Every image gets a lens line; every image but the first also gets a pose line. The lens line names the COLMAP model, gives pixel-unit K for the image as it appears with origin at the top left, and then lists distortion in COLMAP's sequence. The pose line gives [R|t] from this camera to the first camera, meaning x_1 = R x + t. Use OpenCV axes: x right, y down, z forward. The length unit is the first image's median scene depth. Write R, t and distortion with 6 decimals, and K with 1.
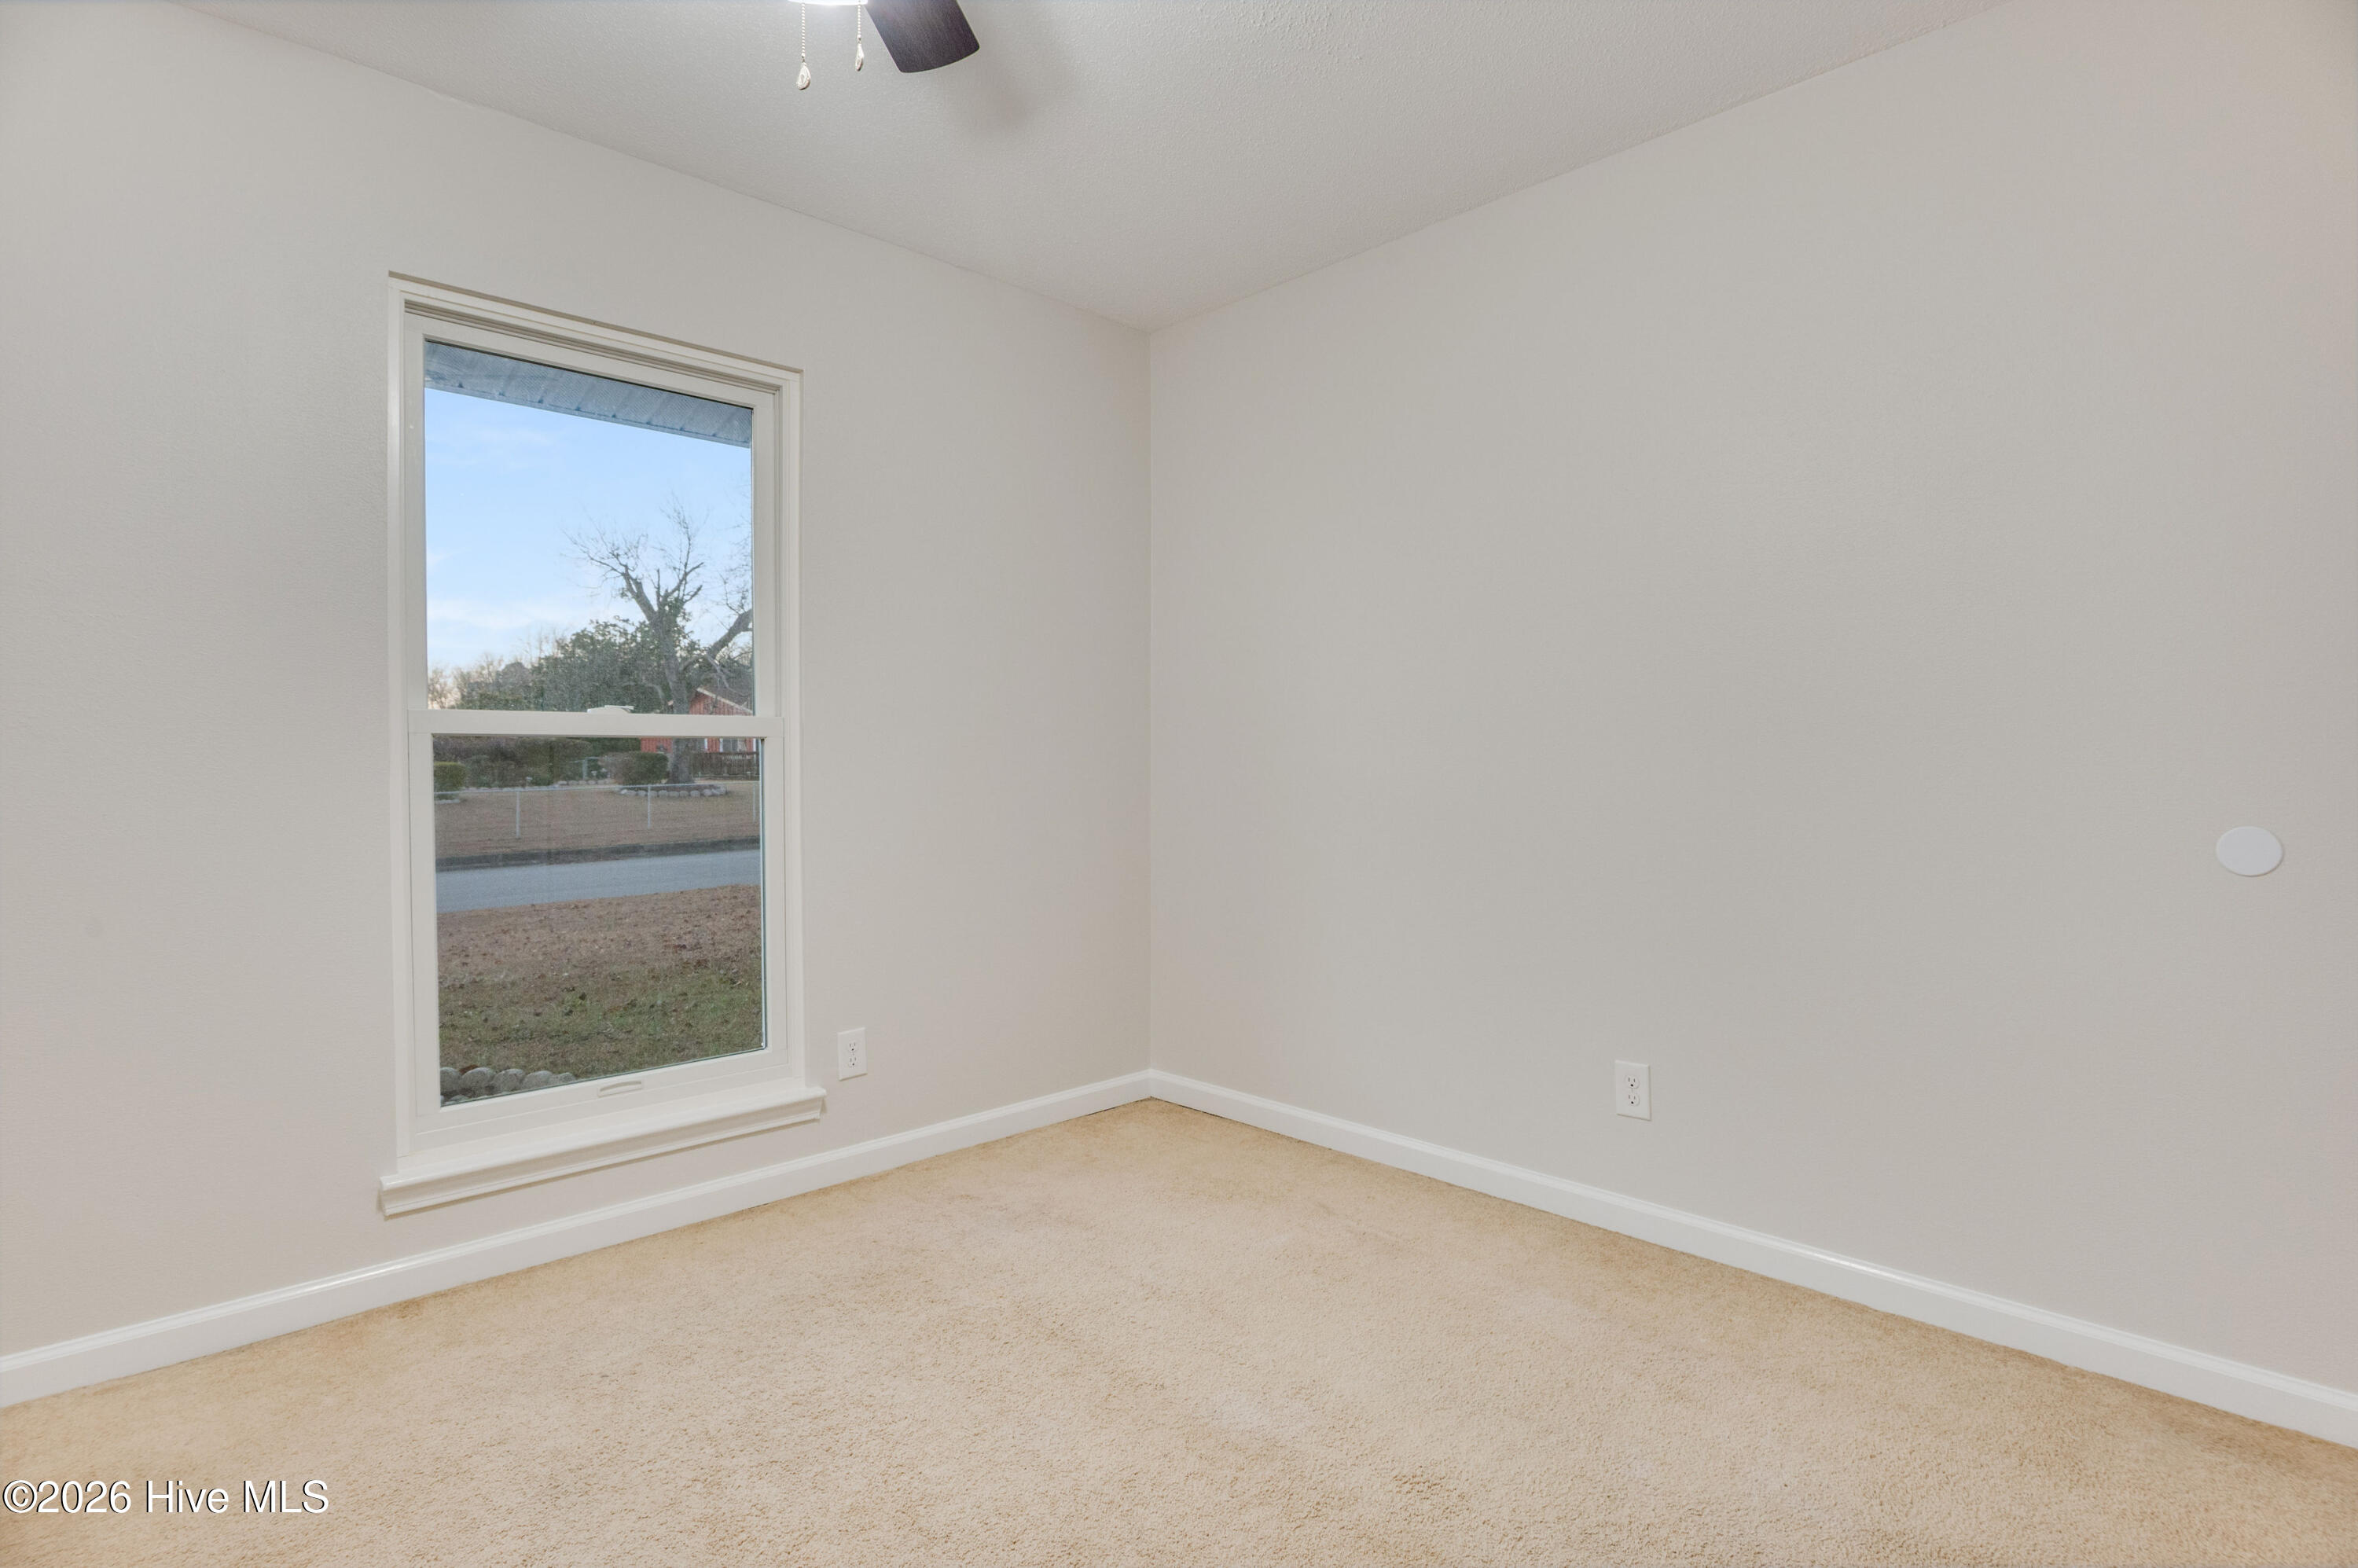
lens RADIAL K [[1151.4, 0, 1181.3], [0, 1151.4, 787.3], [0, 0, 1]] dist [-0.016994, -0.000219]
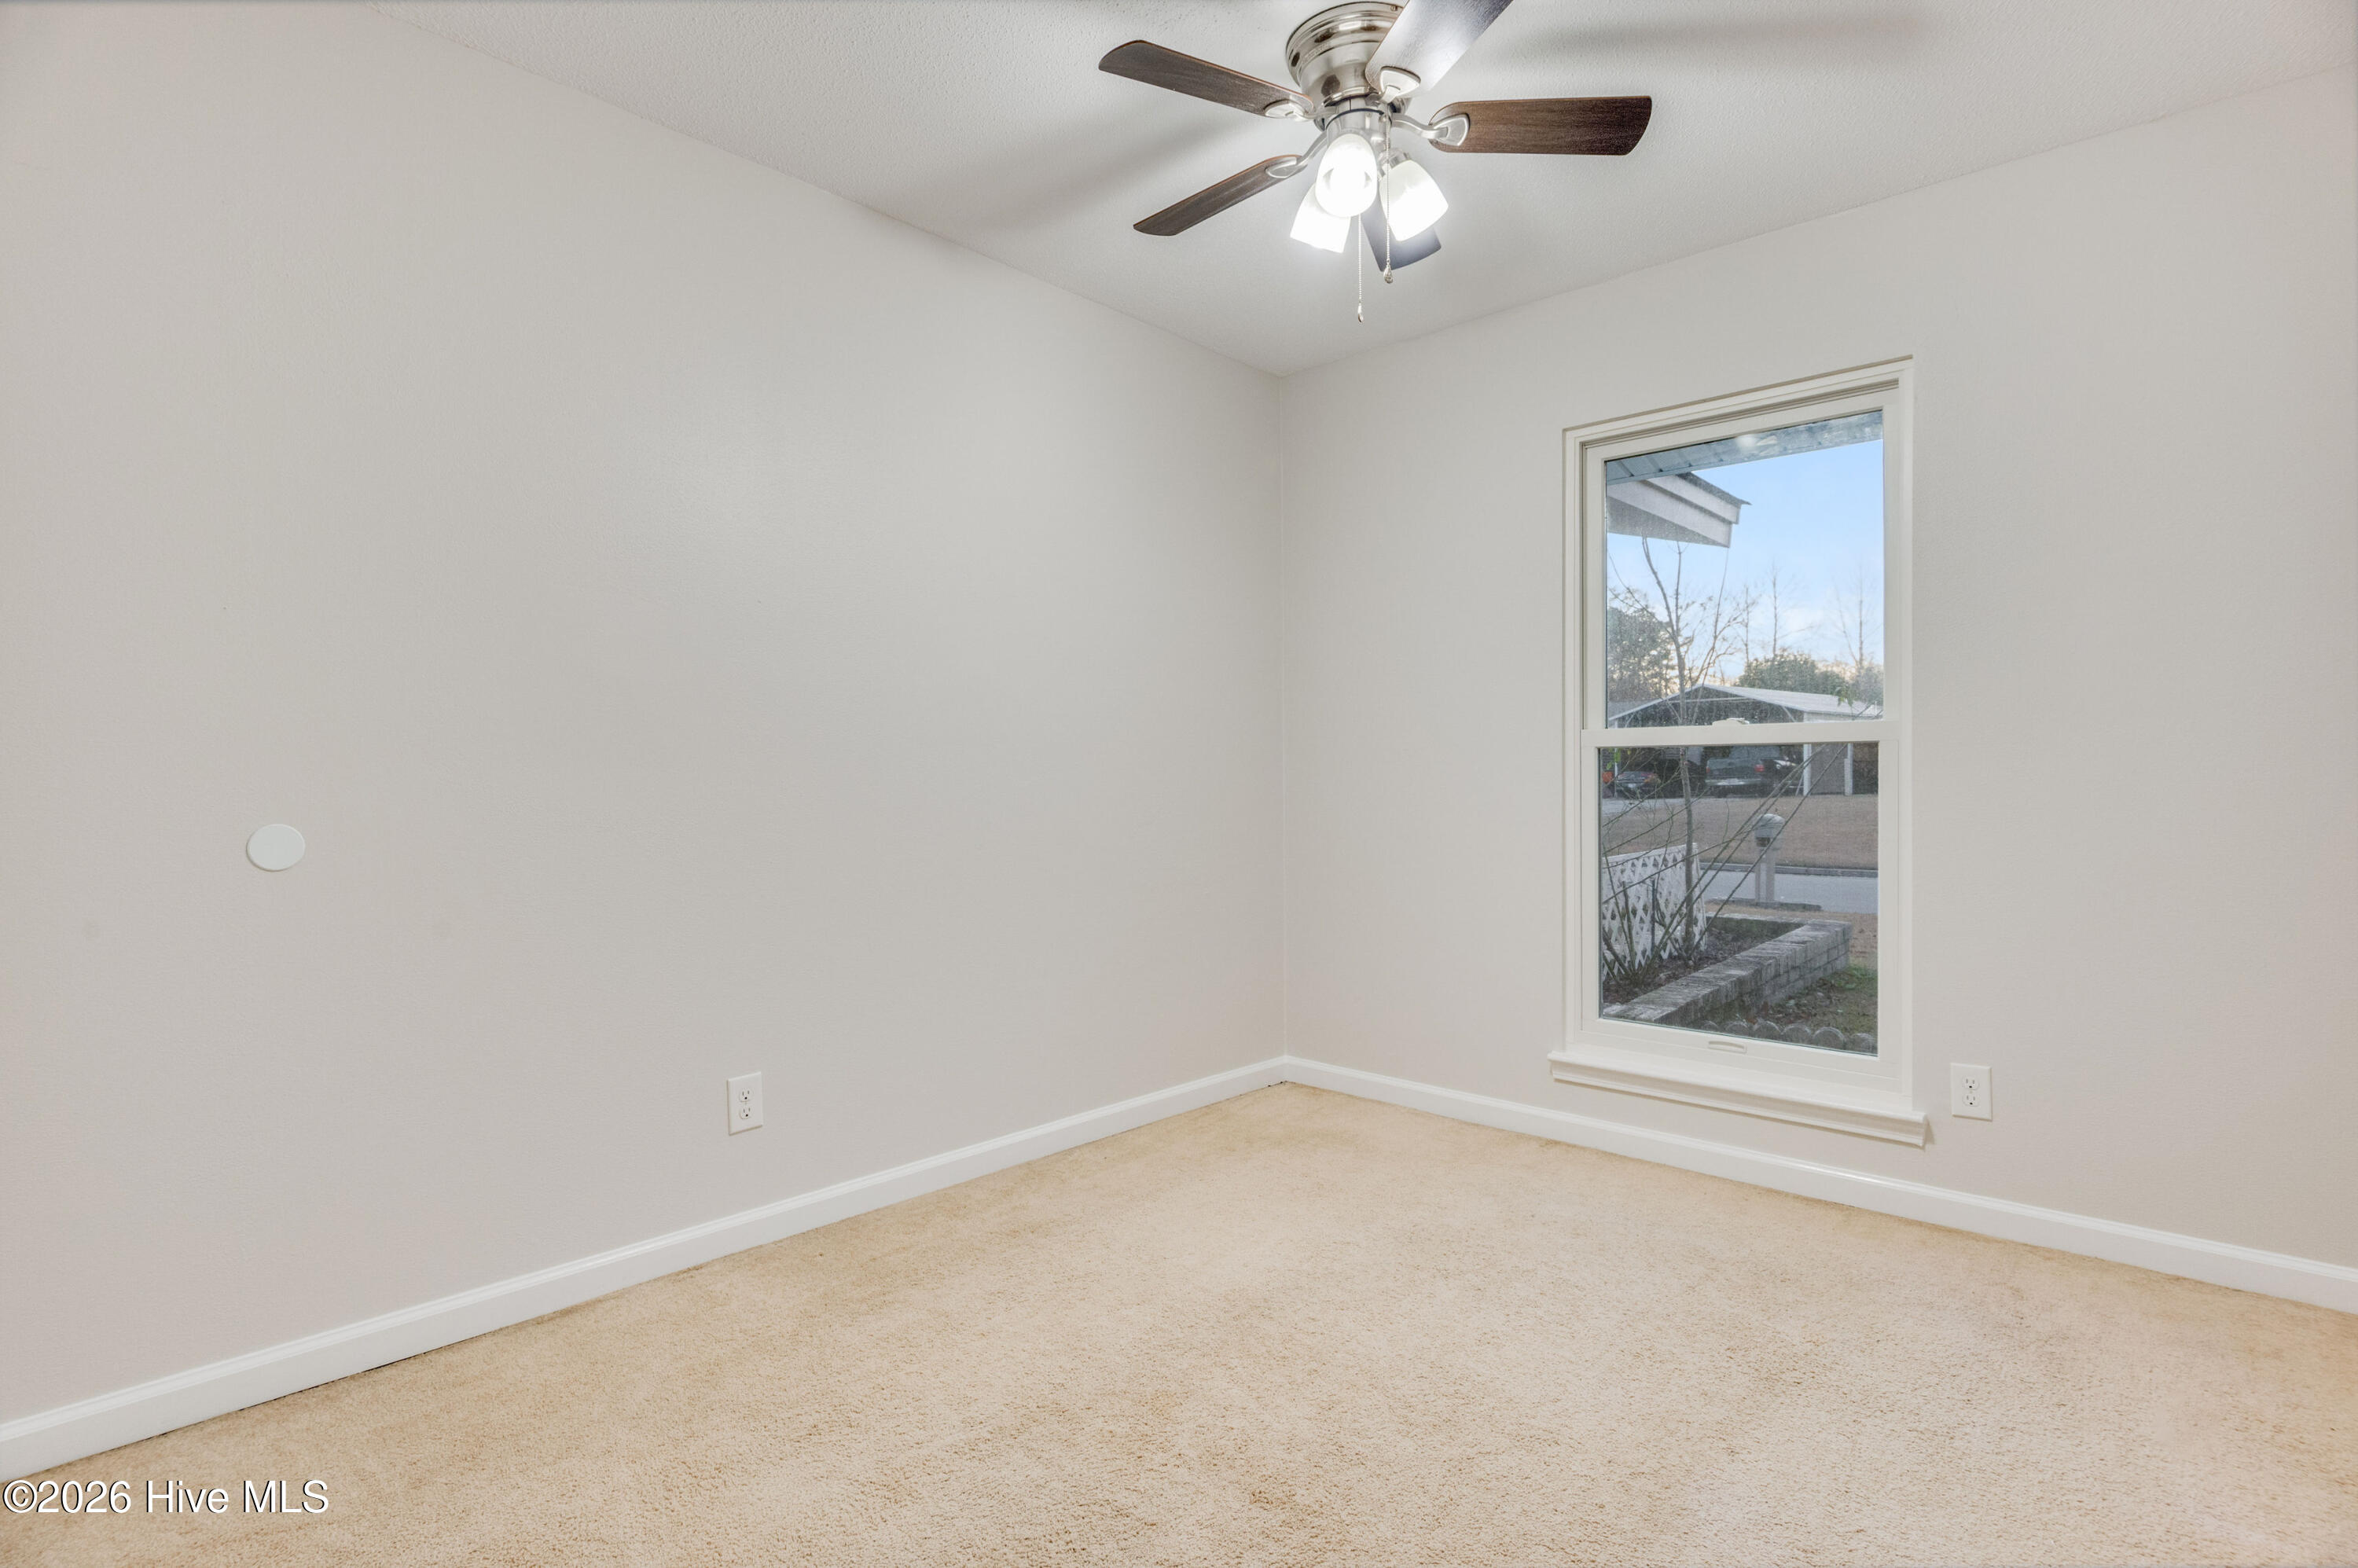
lens RADIAL K [[1151.4, 0, 1181.3], [0, 1151.4, 787.3], [0, 0, 1]] dist [-0.016994, -0.000219]
pose [[0.047671, 0.013285, -0.998775, 0.605127], [-0.015198, 0.999805, 0.012574, -0.006877], [0.998747, 0.014580, 0.047864, 0.362278]]
